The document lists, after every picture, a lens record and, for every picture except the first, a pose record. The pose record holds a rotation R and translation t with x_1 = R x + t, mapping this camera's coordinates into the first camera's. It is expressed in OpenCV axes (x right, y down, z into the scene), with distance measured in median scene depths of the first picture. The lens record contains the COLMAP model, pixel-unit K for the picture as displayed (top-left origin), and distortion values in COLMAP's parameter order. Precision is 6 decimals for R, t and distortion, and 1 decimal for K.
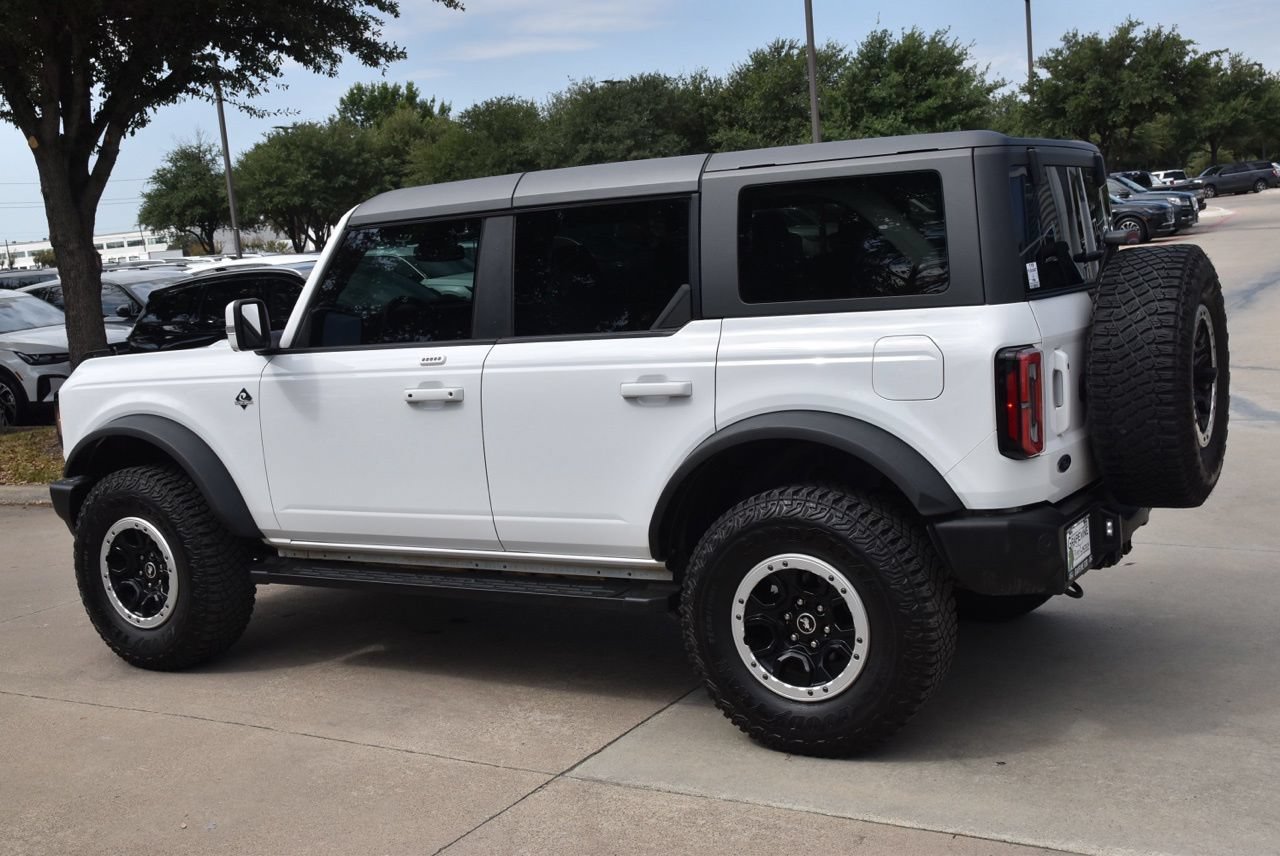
lens RADIAL K [[1398.3, 0, 632.2], [0, 1398.3, 431.1], [0, 0, 1]] dist [0.026306, 0.000000]
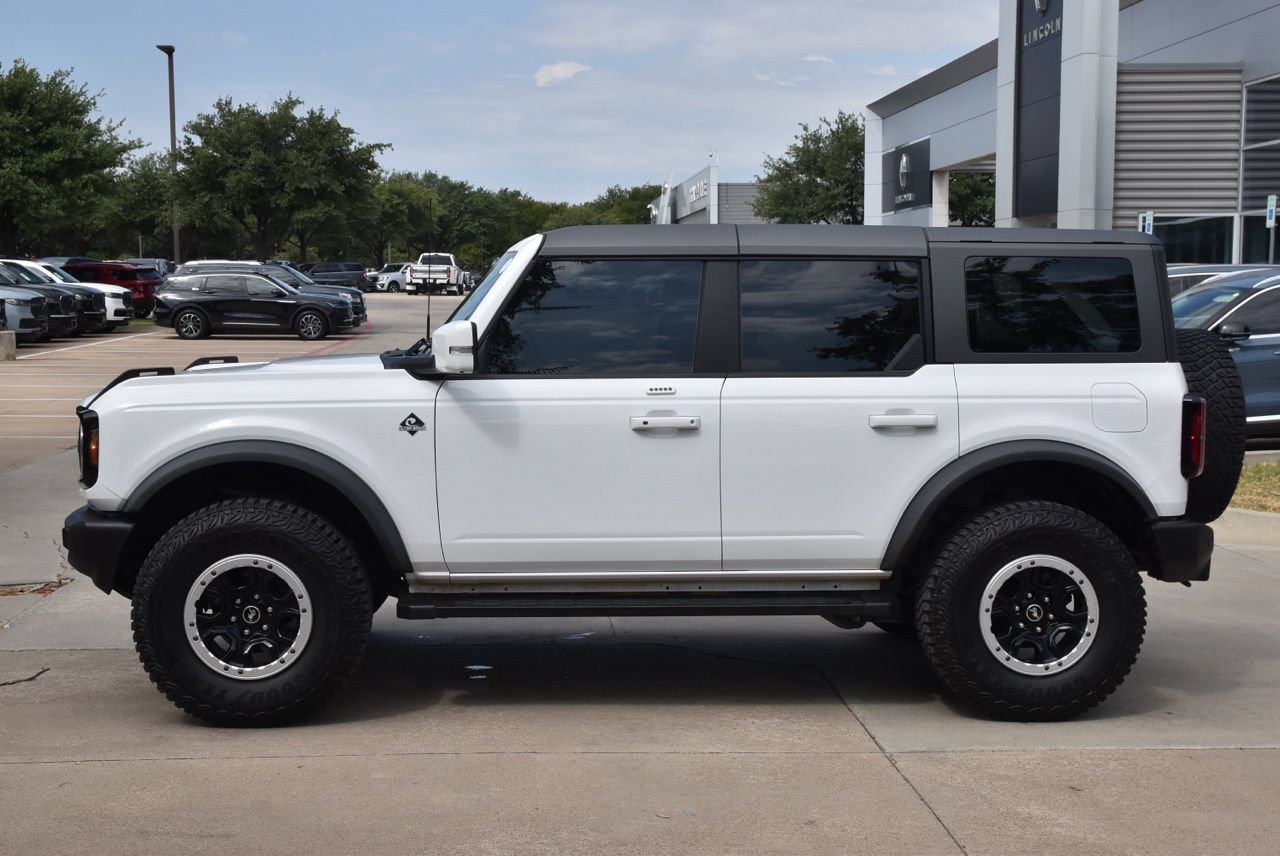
lens RADIAL K [[1636.2, 0, 635.4], [0, 1636.2, 435.0], [0, 0, 1]] dist [0.084129, 0.000000]
pose [[0.828870, 0.034034, 0.558405, -0.775460], [0.006198, 0.997528, -0.069998, 0.063496], [-0.559407, 0.061481, 0.826610, -0.009398]]
